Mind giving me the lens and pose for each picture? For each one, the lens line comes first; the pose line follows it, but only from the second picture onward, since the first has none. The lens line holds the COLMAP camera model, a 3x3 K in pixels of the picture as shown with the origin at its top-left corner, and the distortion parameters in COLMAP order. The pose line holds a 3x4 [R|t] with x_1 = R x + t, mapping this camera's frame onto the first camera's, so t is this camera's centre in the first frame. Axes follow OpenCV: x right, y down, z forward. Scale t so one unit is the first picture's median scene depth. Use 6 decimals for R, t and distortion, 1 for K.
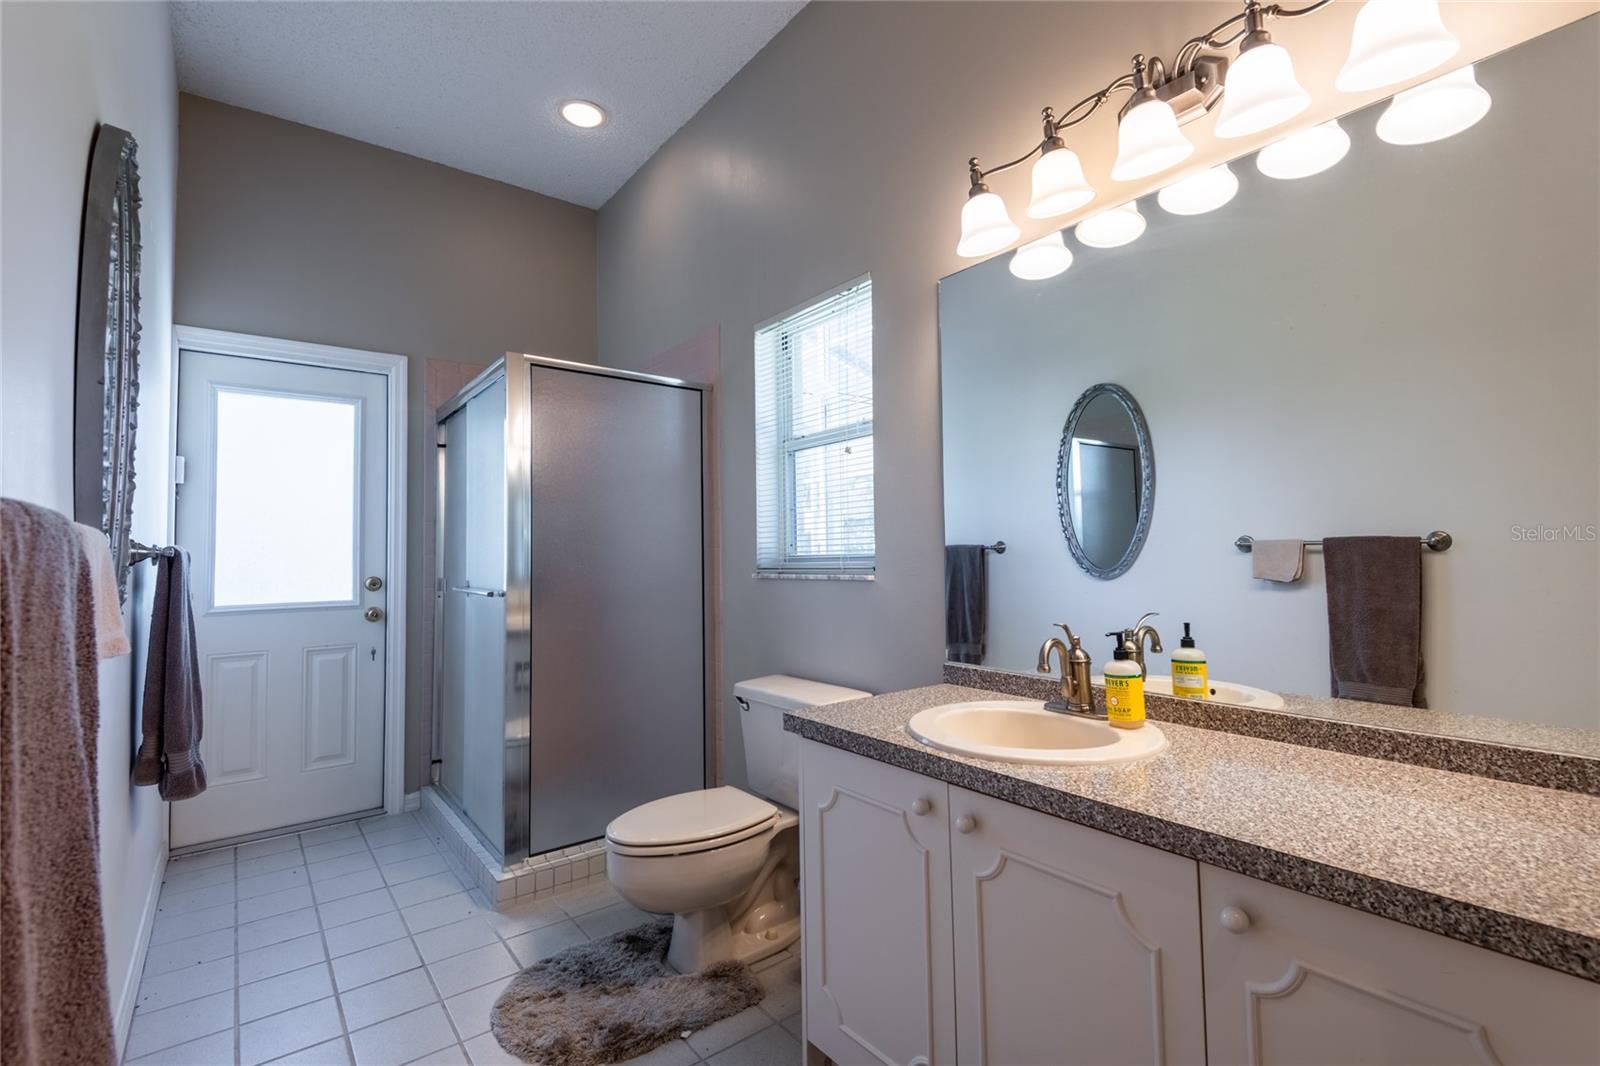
lens RADIAL K [[731.2, 0, 815.5], [0, 731.2, 528.4], [0, 0, 1]] dist [0.033039, -0.017865]
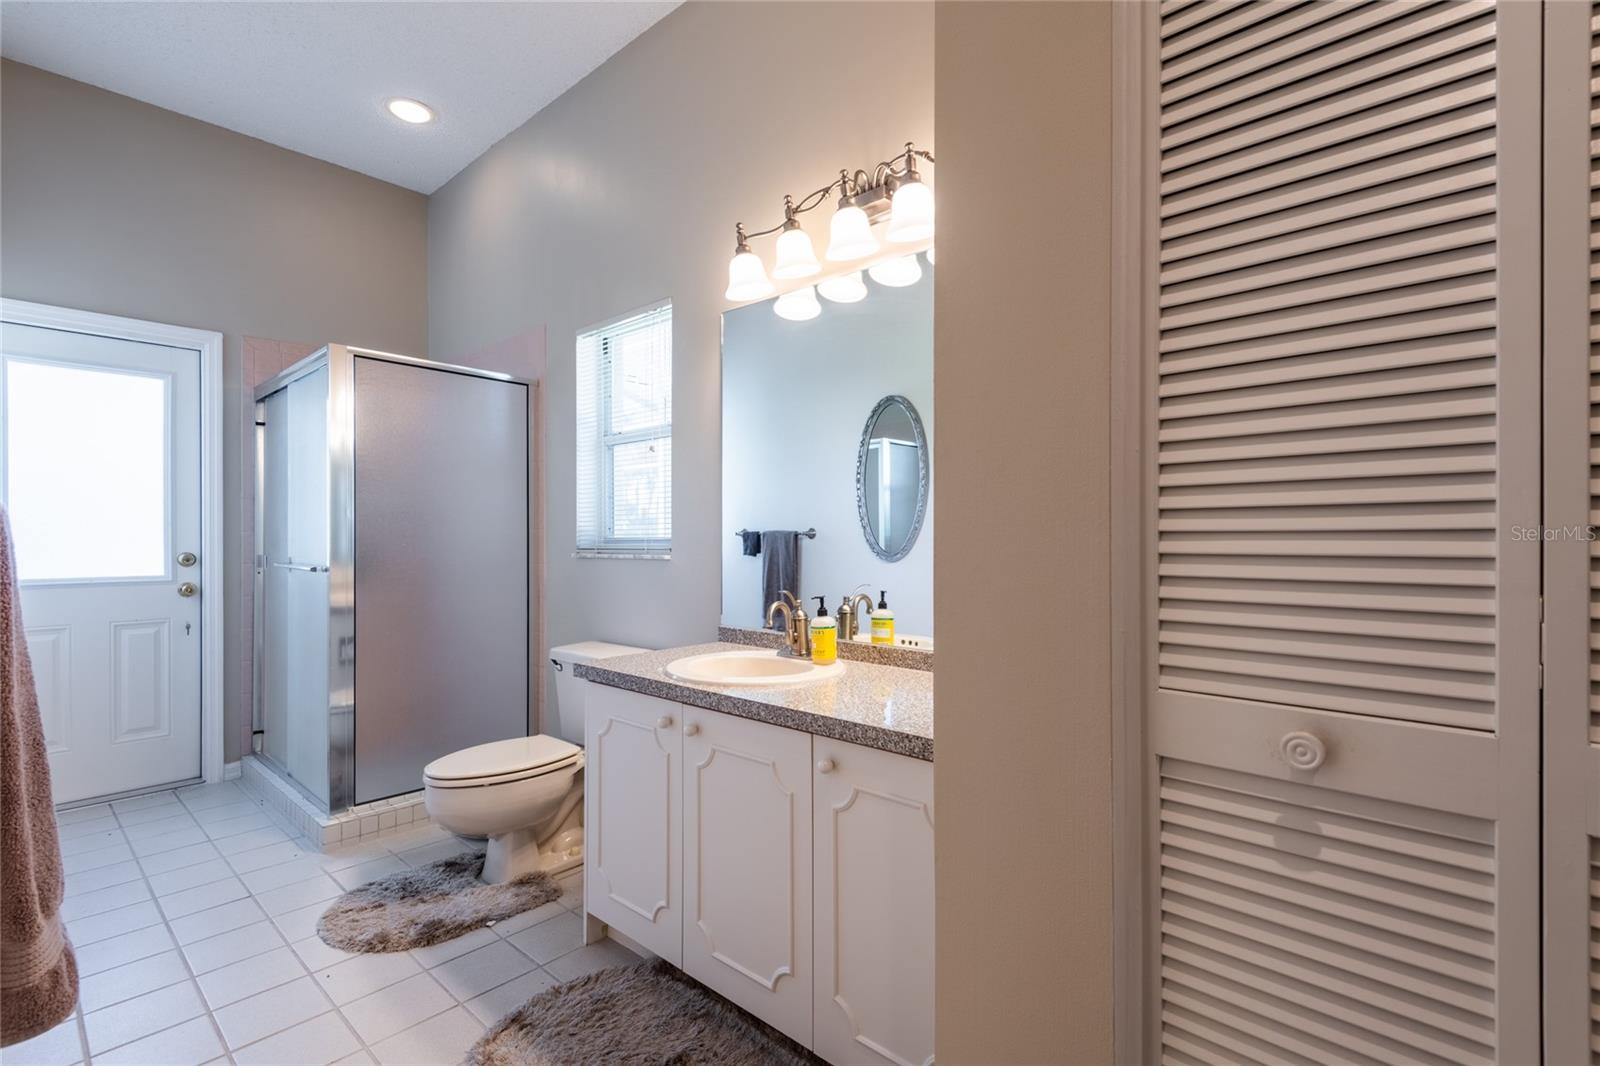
lens RADIAL K [[731.2, 0, 810.5], [0, 731.2, 541.6], [0, 0, 1]] dist [0.033039, -0.017865]
pose [[0.984895, 0.013825, 0.172601, 0.104362], [-0.020618, 0.999079, 0.037629, -0.008399], [-0.171922, -0.040619, 0.984273, -0.228211]]
